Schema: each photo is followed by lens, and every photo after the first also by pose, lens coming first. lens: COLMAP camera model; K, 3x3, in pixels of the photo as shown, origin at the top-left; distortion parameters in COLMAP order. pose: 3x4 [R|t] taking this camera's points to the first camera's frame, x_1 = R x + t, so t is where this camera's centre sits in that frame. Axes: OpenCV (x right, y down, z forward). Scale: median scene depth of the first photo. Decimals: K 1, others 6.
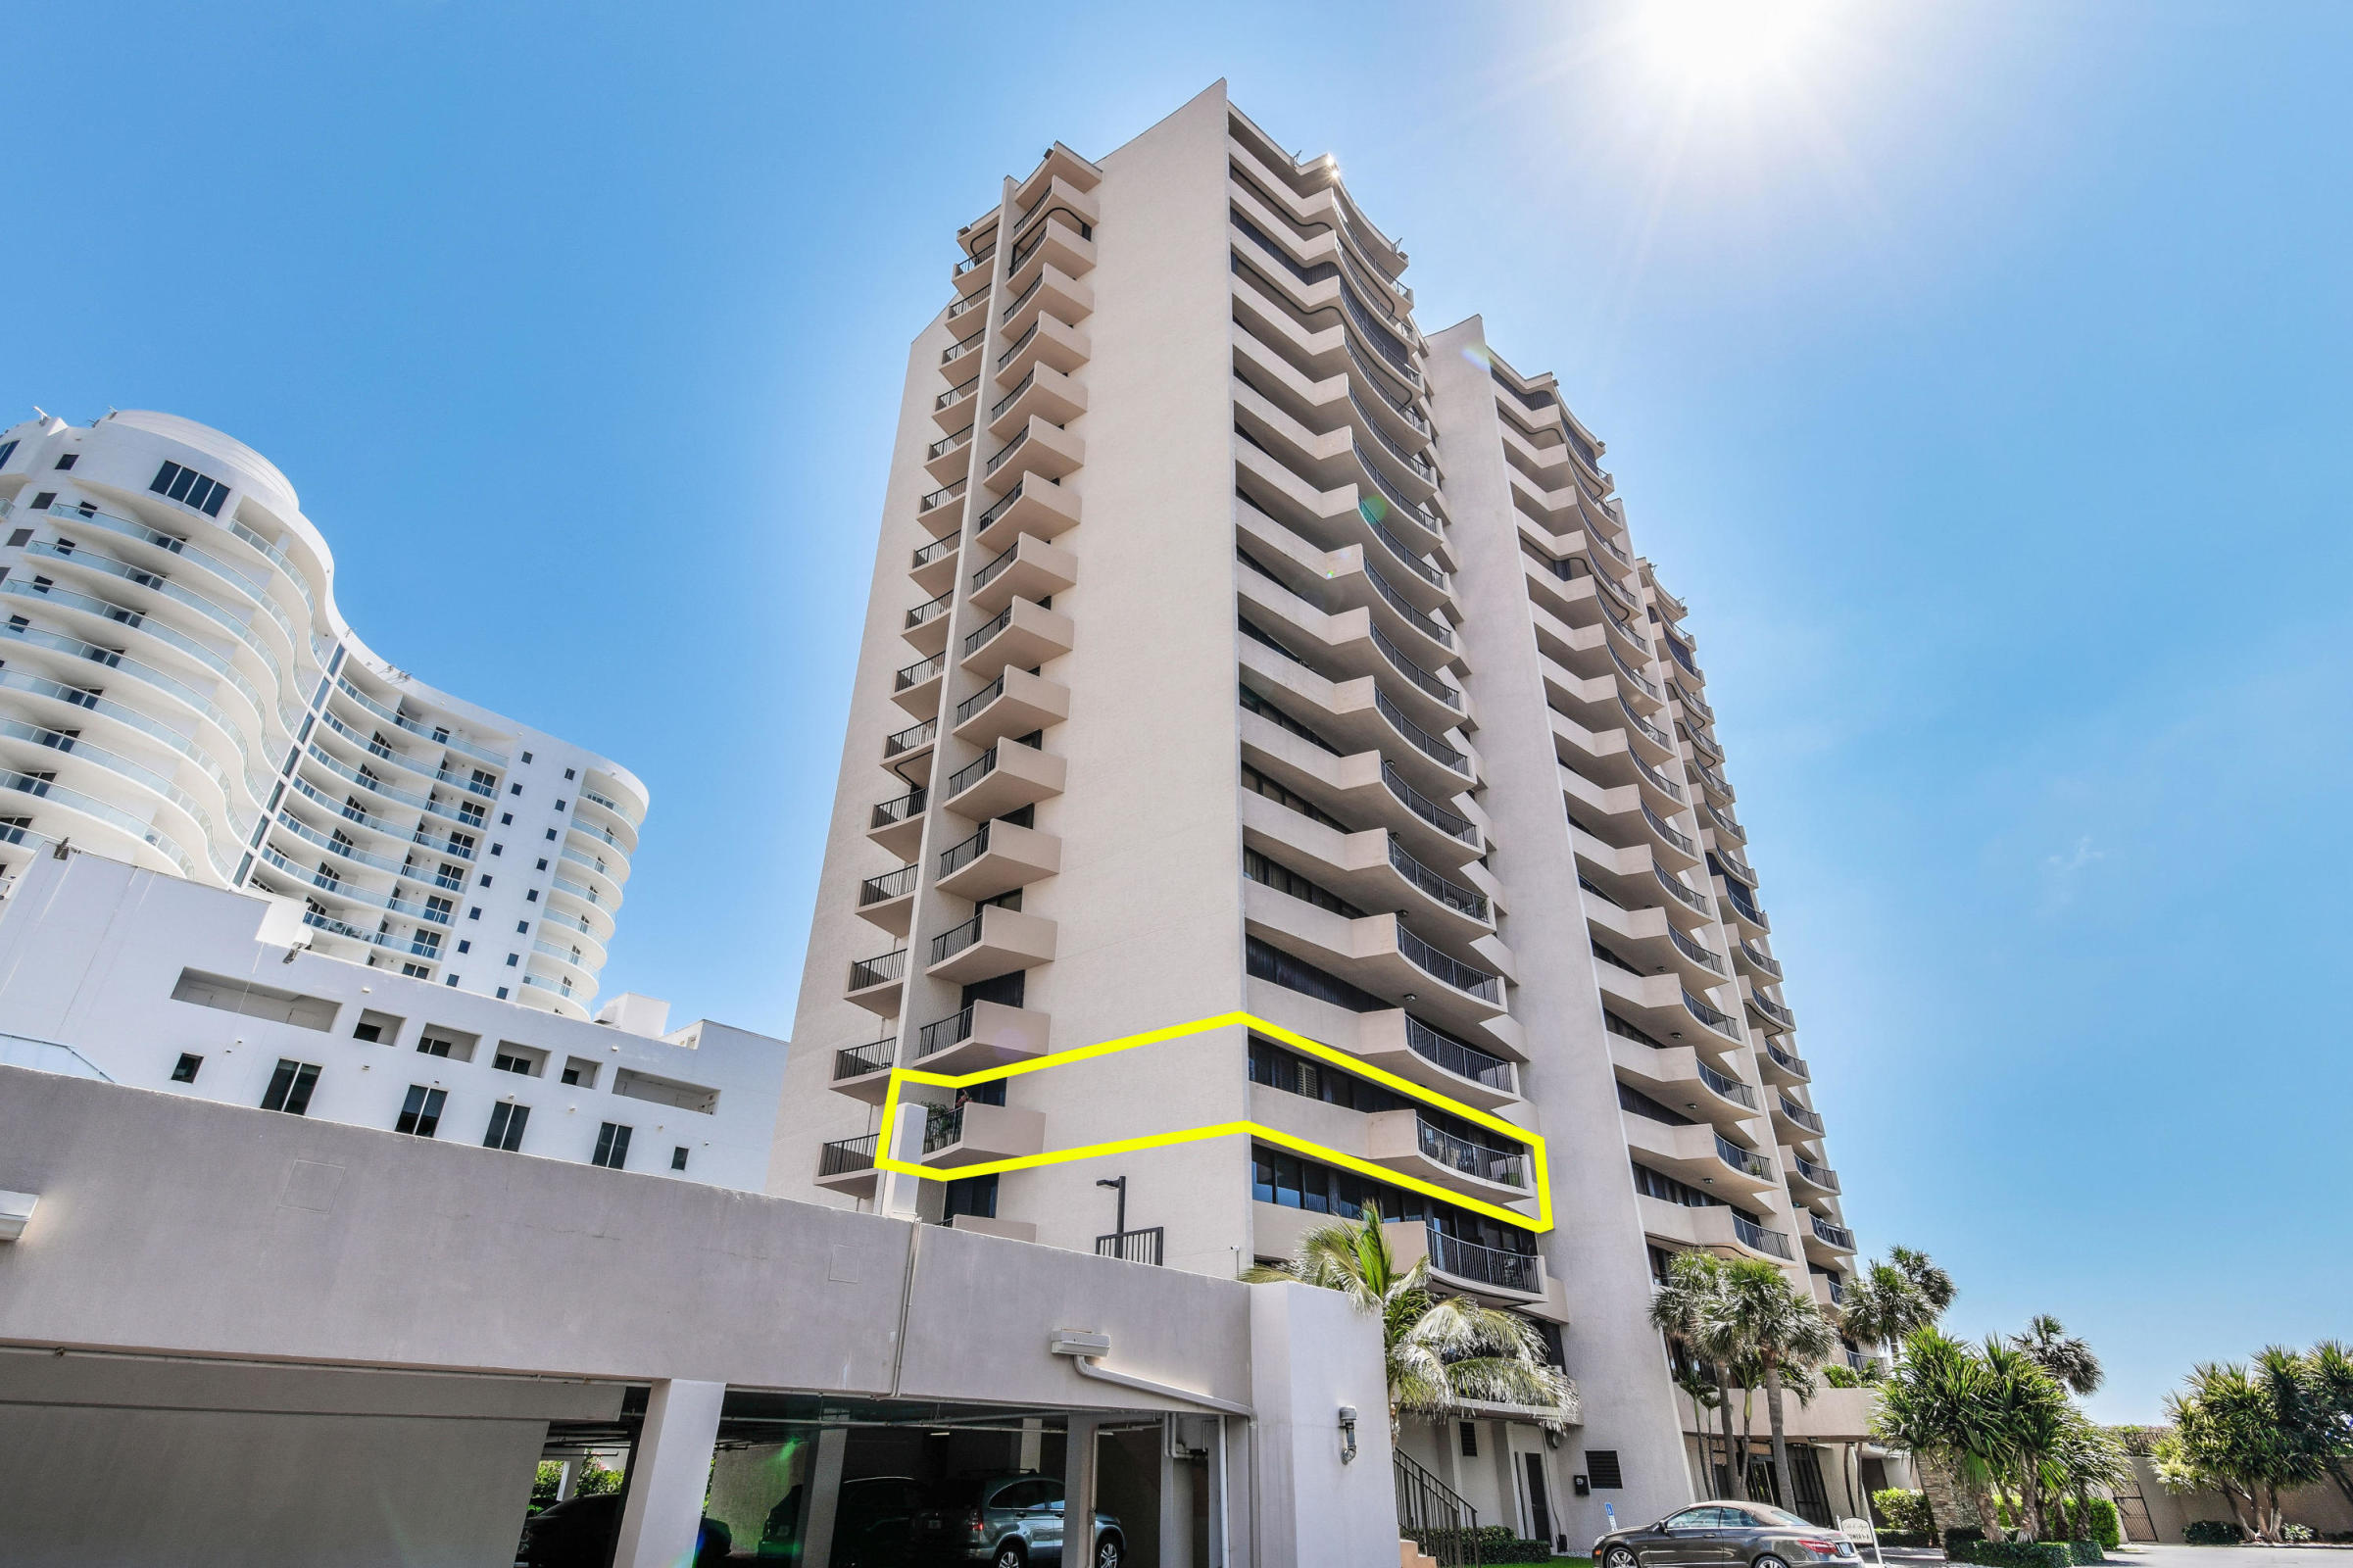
lens RADIAL K [[1179.8, 0, 1176.5], [0, 1179.8, 784.0], [0, 0, 1]] dist [0.000261, -0.000252]
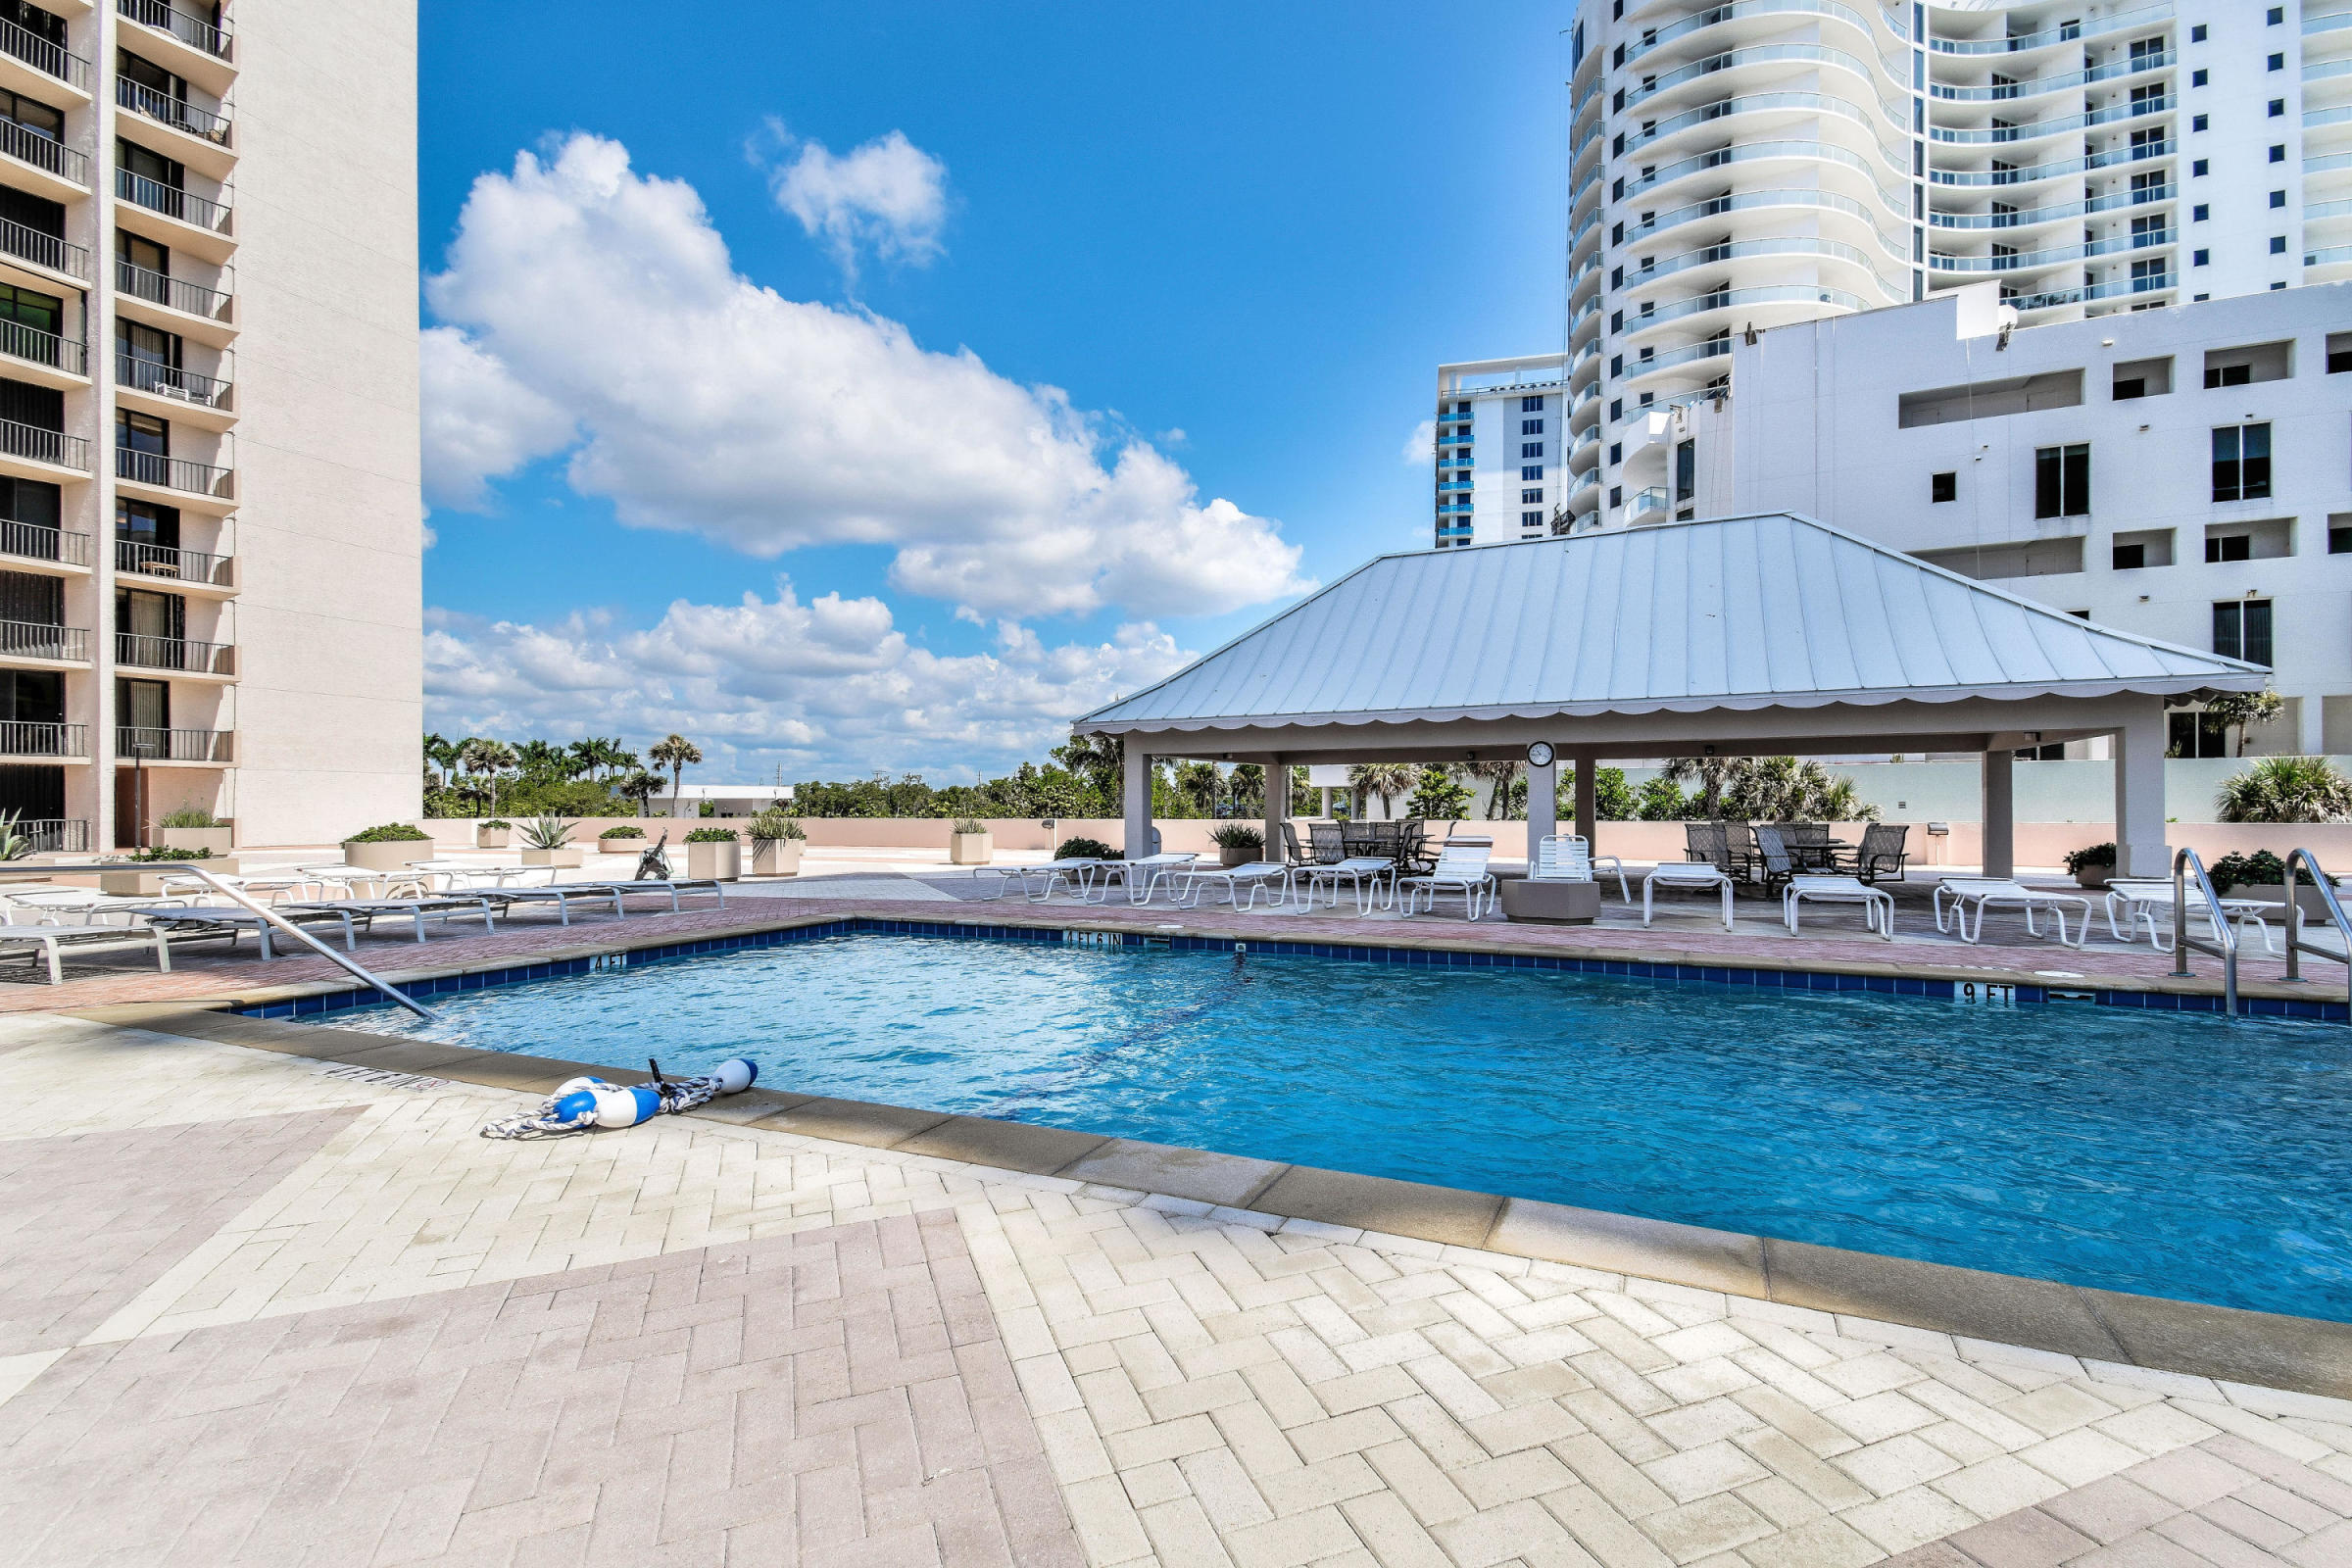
lens RADIAL K [[1099.6, 0, 1177.9], [0, 1099.6, 810.7], [0, 0, 1]] dist [0.028422, -0.020358]
pose [[0.258747, 0.009225, -0.965901, -0.064174], [0.490540, 0.860161, 0.139622, 0.017977], [0.832118, -0.509940, 0.218038, 0.077032]]
